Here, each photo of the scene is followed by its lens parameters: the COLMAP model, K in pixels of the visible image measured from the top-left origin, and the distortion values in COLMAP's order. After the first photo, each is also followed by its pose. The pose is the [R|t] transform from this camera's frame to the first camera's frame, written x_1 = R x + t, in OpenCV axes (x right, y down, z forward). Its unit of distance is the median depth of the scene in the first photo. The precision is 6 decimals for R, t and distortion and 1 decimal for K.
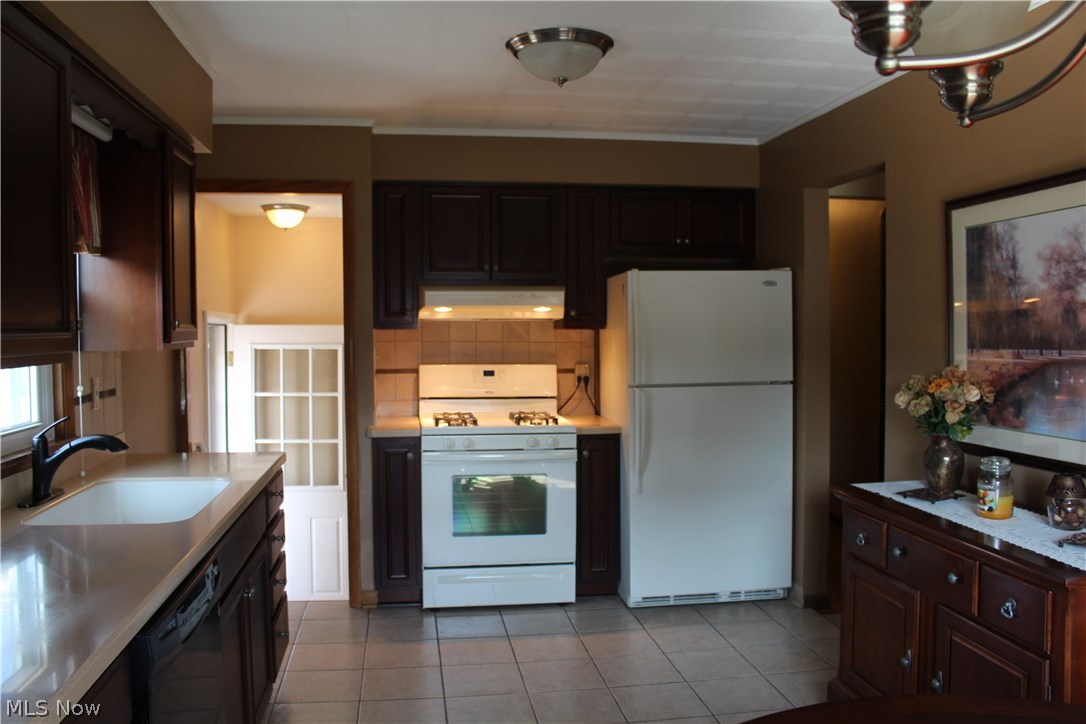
lens RADIAL K [[898.5, 0, 543.0], [0, 898.5, 362.0], [0, 0, 1]] dist [-0.101089, 0.015299]
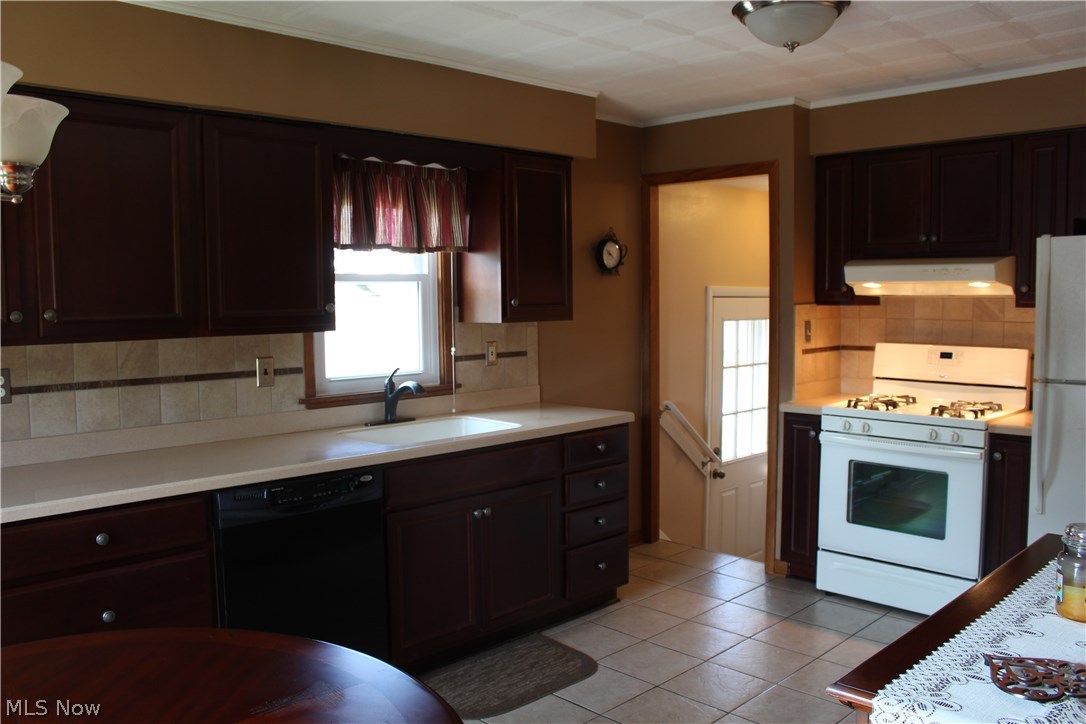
lens RADIAL K [[898.5, 0, 543.0], [0, 898.5, 362.0], [0, 0, 1]] dist [-0.101089, 0.015299]
pose [[0.599627, 0.059024, -0.798100, 0.446259], [-0.026659, 0.998196, 0.053793, -0.019367], [0.799835, -0.010979, 0.600119, 0.167531]]
